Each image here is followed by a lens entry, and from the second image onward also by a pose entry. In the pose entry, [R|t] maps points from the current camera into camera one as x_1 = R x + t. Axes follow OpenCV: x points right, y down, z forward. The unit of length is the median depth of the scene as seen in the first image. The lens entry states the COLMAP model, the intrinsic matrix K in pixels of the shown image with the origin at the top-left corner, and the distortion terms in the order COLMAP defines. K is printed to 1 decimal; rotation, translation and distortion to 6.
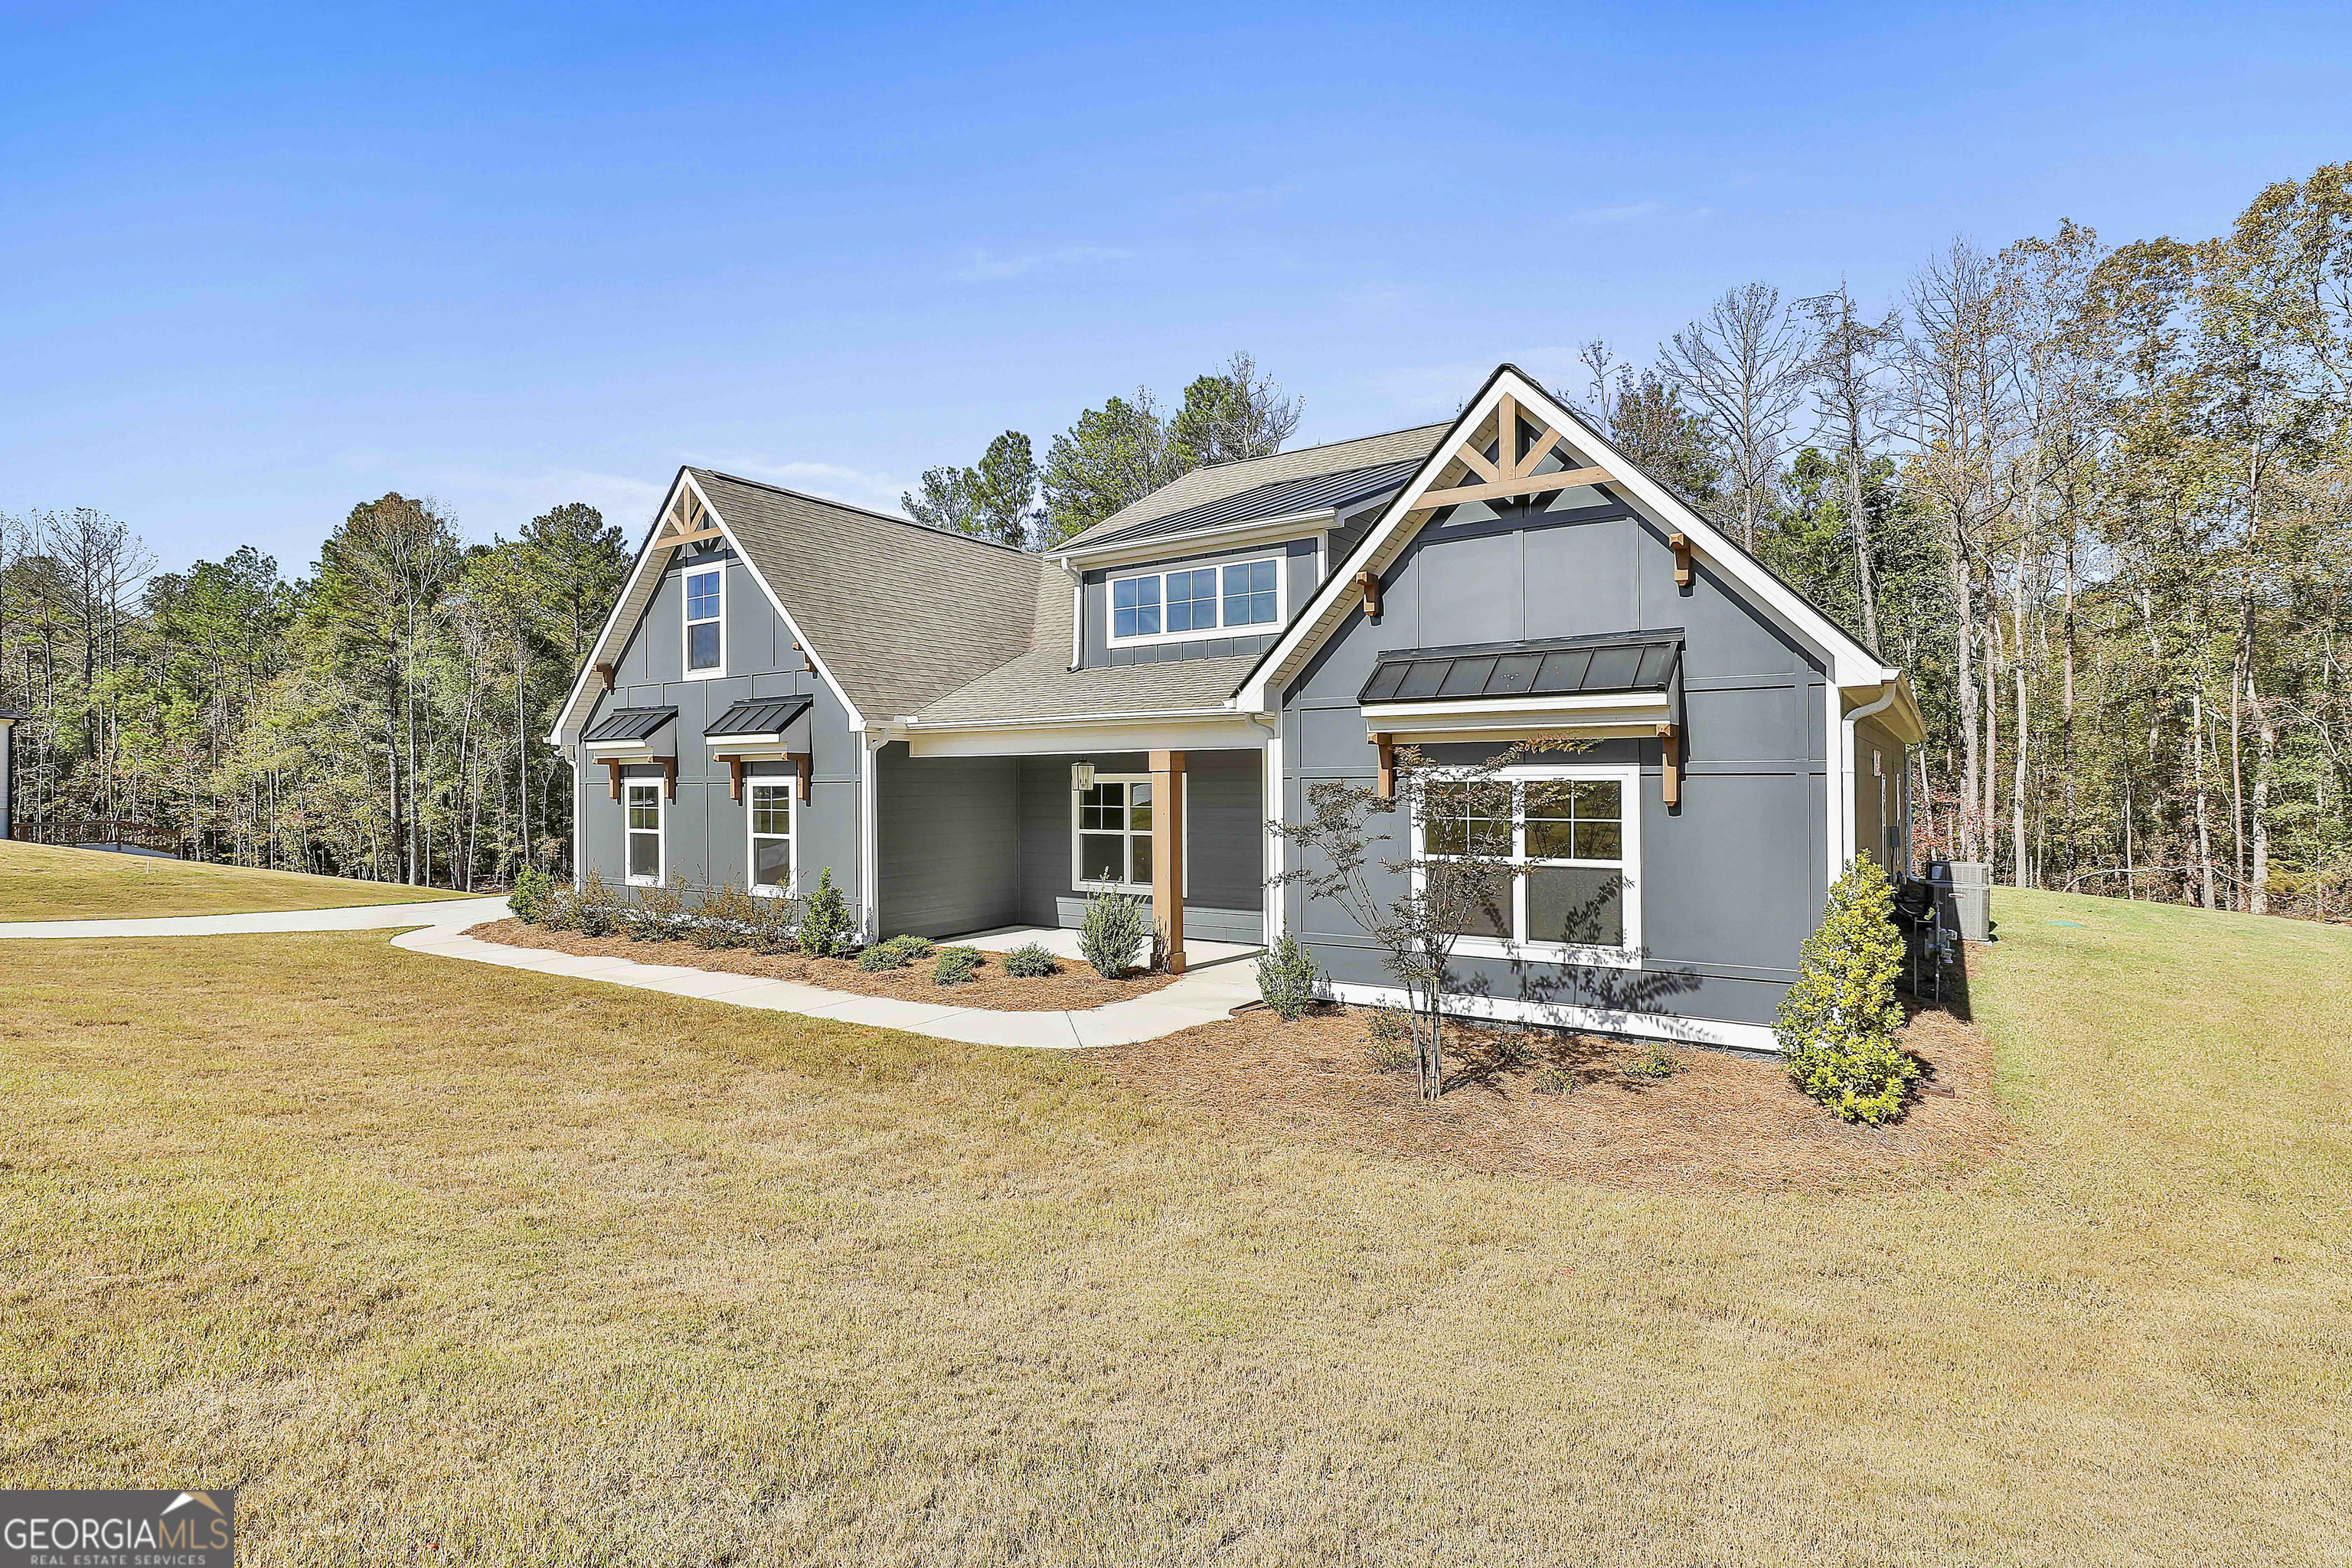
lens RADIAL K [[1125.2, 0, 1176.0], [0, 1125.2, 784.0], [0, 0, 1]] dist [-0.001210, 0.000499]
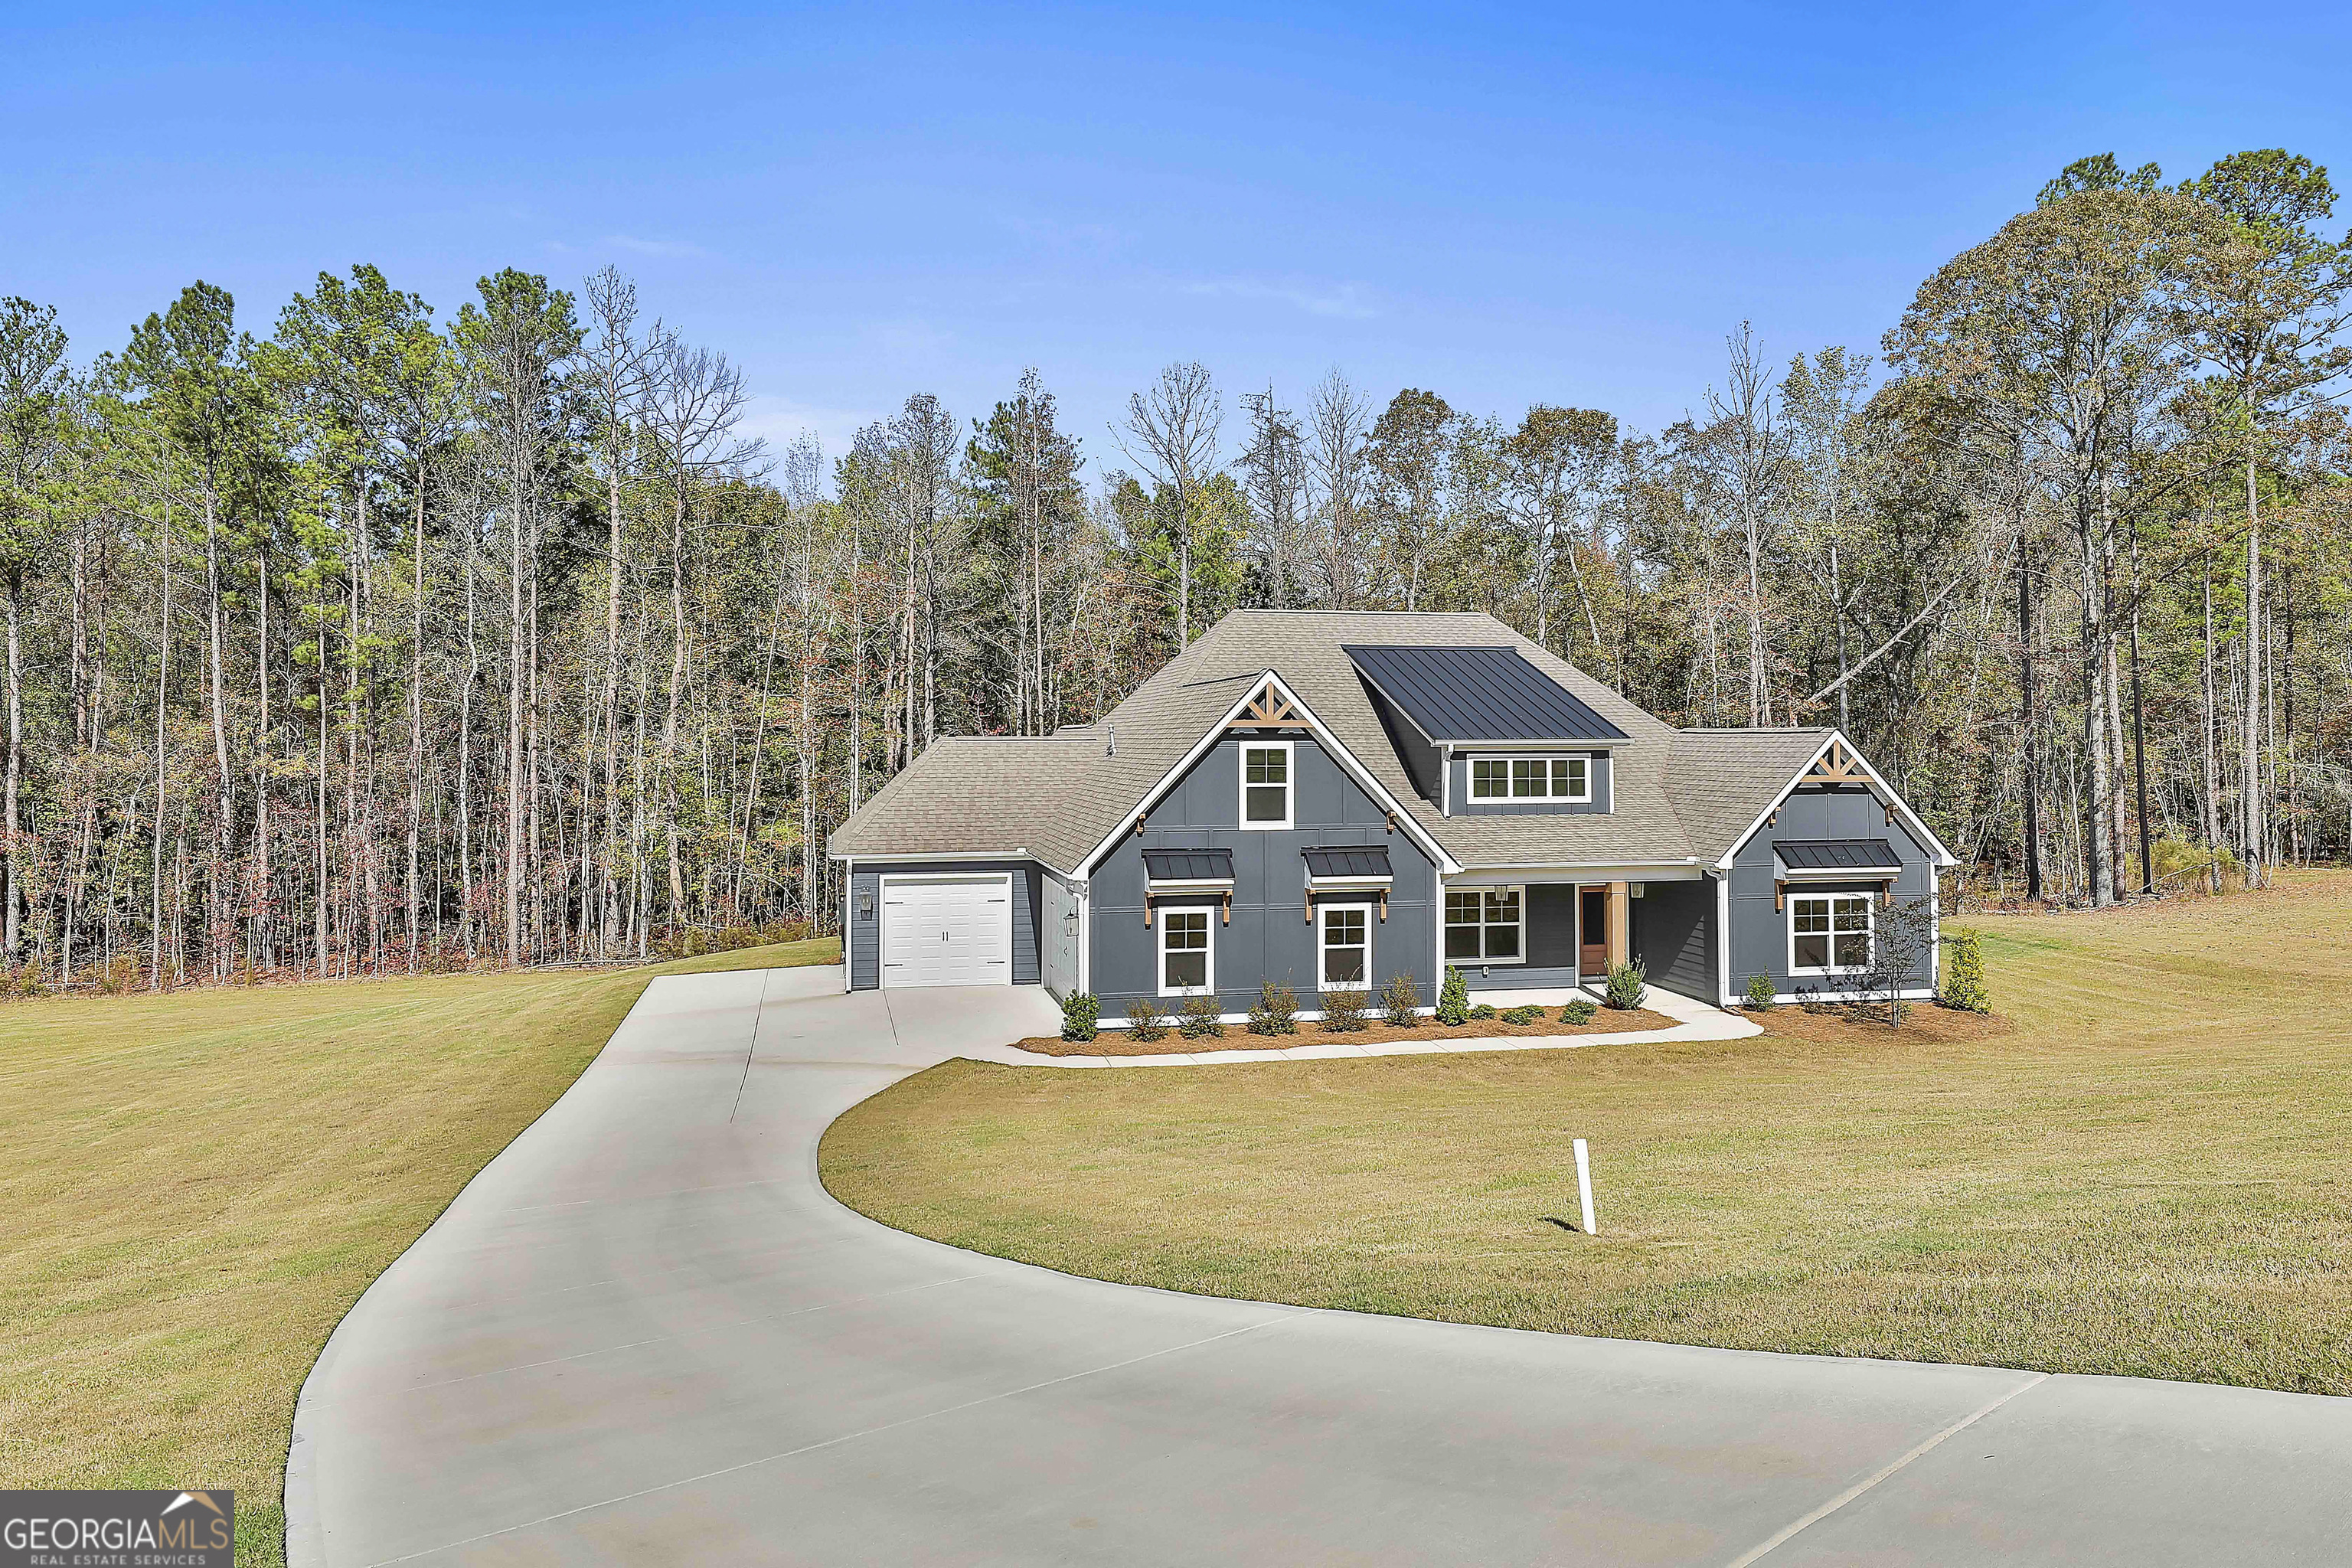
lens RADIAL K [[1601.1, 0, 1176.5], [0, 1601.1, 703.0], [0, 0, 1]] dist [0.009756, 0.001385]
pose [[0.694506, 0.024222, 0.719079, -1.903039], [-0.002701, 0.999514, -0.031059, -0.189013], [-0.719481, 0.019629, 0.694234, -0.224992]]
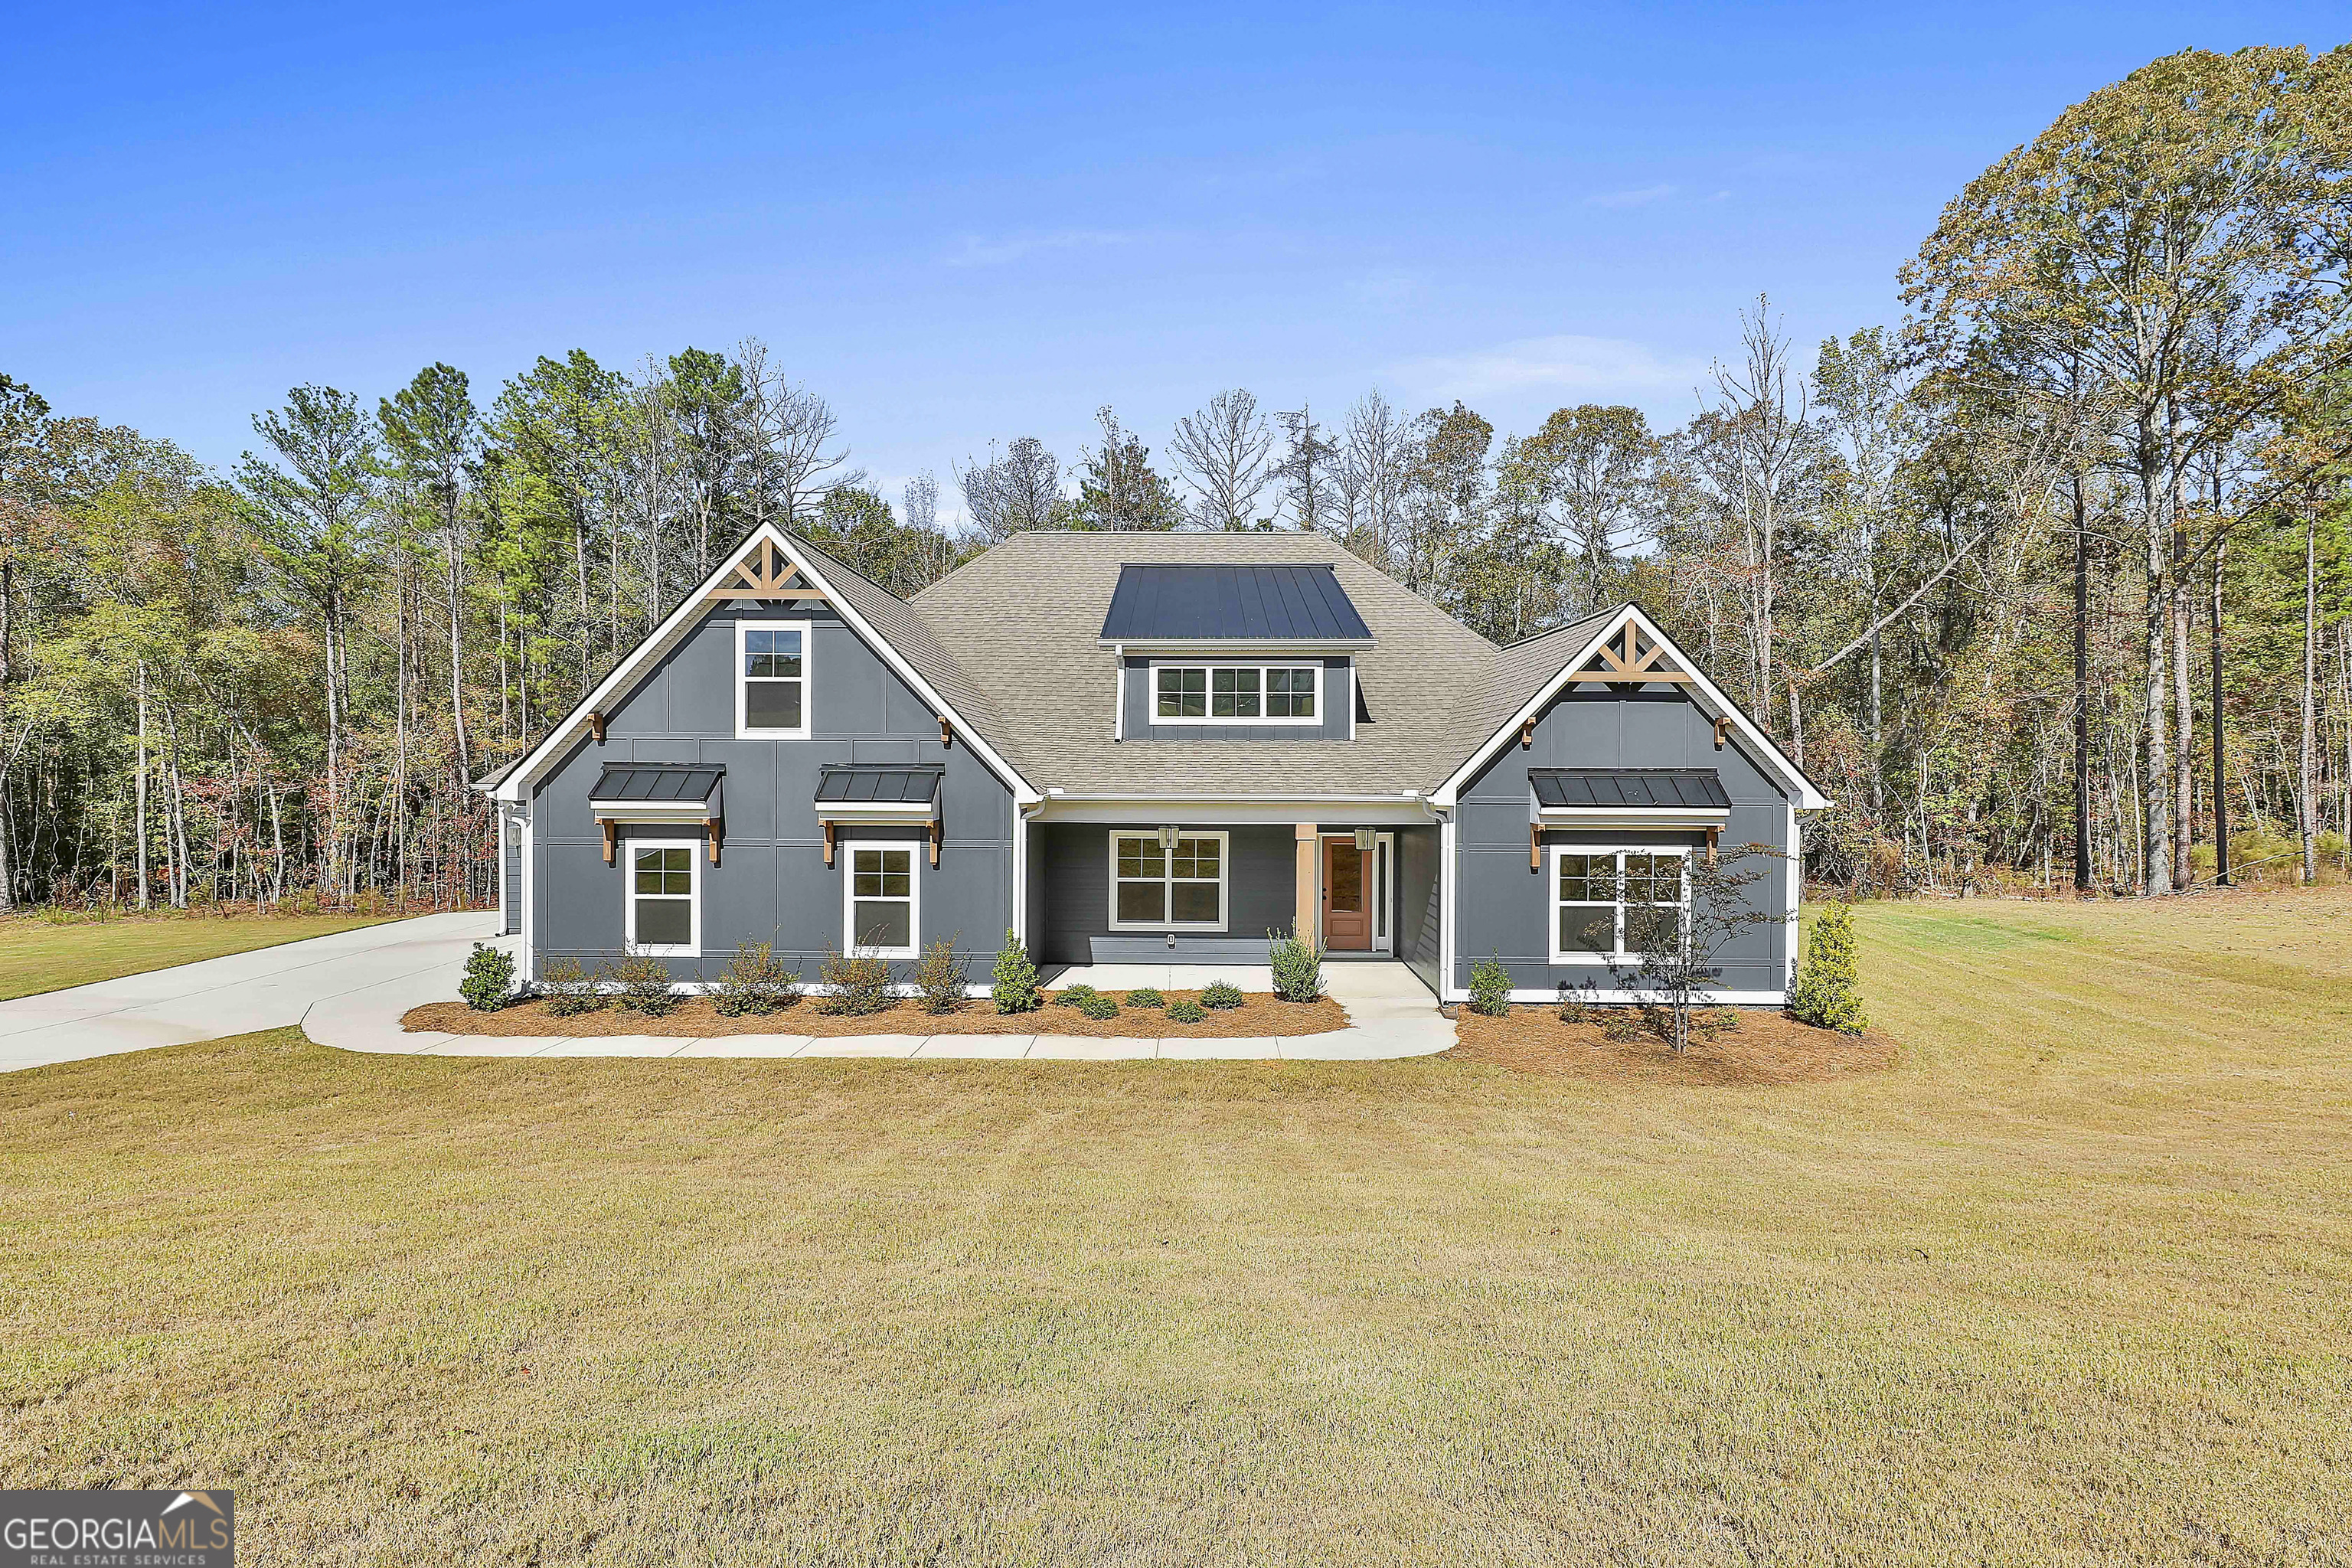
lens RADIAL K [[1125.2, 0, 1176.0], [0, 1125.2, 784.0], [0, 0, 1]] dist [-0.001210, 0.000499]
pose [[0.835801, 0.002819, 0.549026, -0.688068], [-0.009721, 0.999906, 0.009665, -0.069919], [-0.548947, -0.013415, 0.835749, -0.002419]]
